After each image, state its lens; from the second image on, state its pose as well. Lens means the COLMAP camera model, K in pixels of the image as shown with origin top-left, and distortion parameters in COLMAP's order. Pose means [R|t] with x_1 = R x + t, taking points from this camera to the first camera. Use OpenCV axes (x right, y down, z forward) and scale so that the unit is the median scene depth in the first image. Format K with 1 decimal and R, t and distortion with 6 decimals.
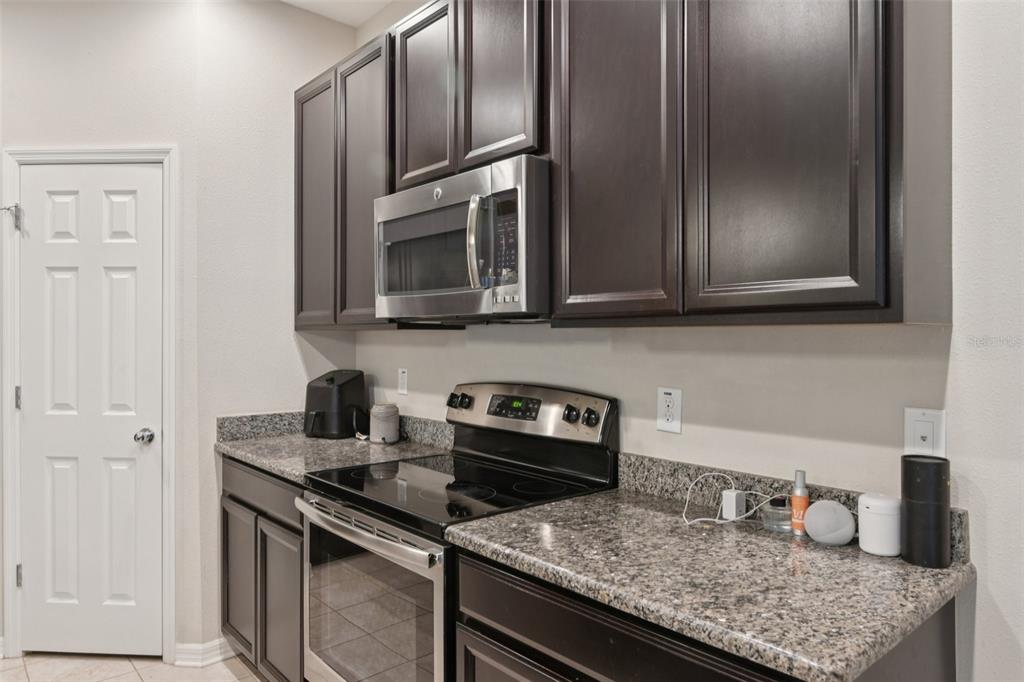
lens RADIAL K [[668.7, 0, 512.0], [0, 668.7, 341.0], [0, 0, 1]] dist [0.003987, -0.002655]
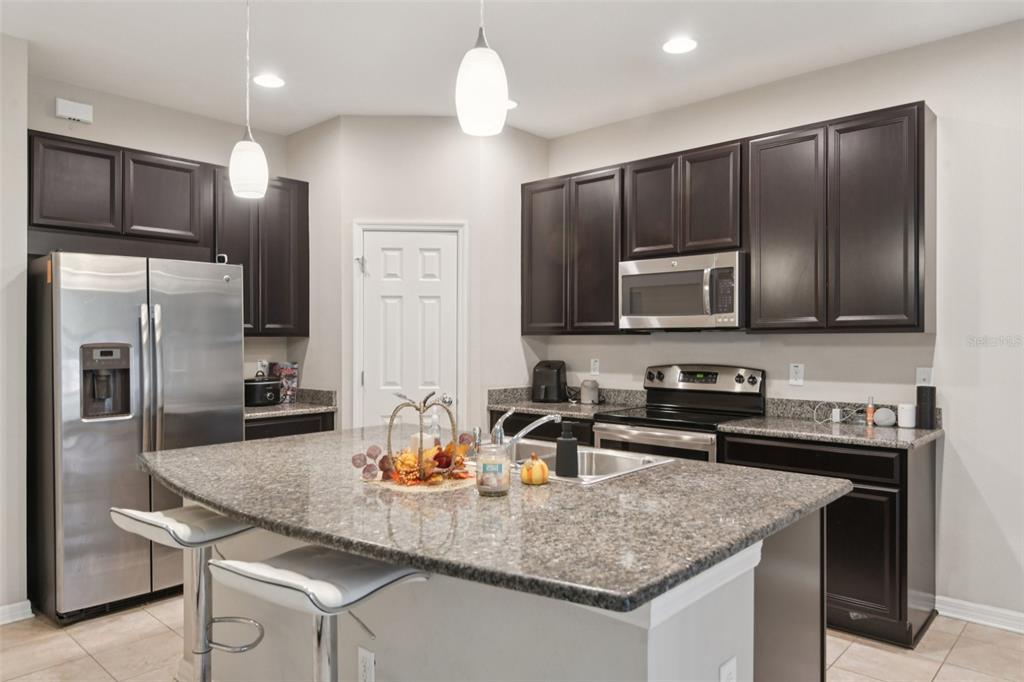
lens RADIAL K [[692.1, 0, 508.9], [0, 692.1, 346.7], [0, 0, 1]] dist [0.002759, -0.004540]
pose [[0.994091, -0.003348, 0.108497, -0.760452], [0.003248, 0.999994, 0.001097, 0.011674], [-0.108500, -0.000738, 0.994096, -0.878162]]
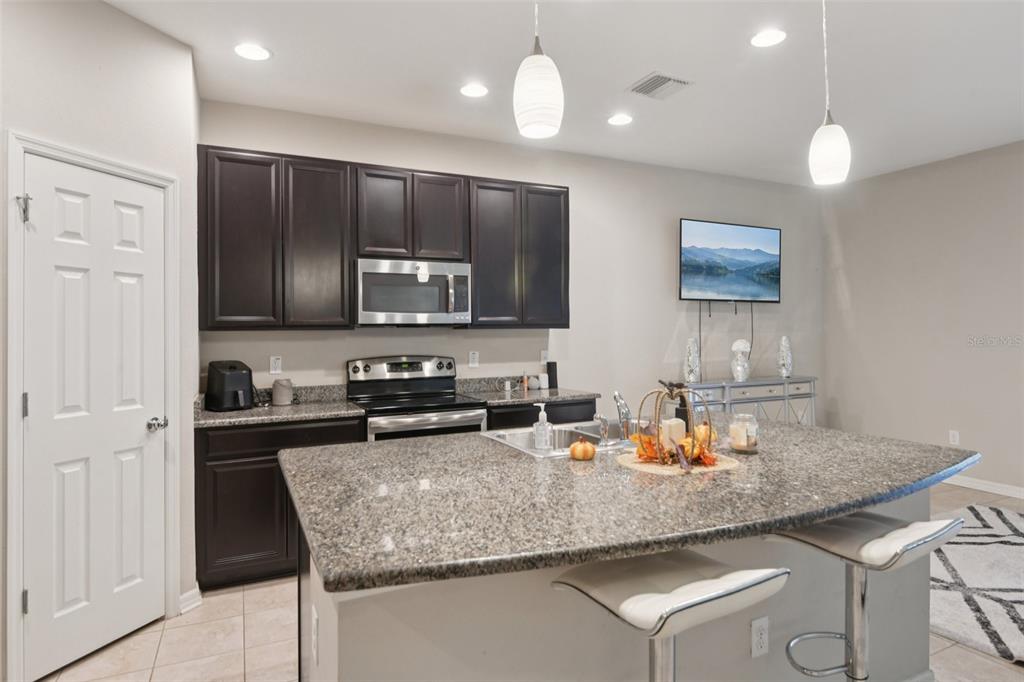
lens RADIAL K [[563.1, 0, 507.2], [0, 563.1, 336.7], [0, 0, 1]] dist [0.018522, -0.042446]
pose [[0.277083, -0.009447, 0.960800, -1.709441], [0.021834, 0.999755, 0.003534, 0.004091], [-0.960598, 0.019999, 0.277221, 0.205450]]
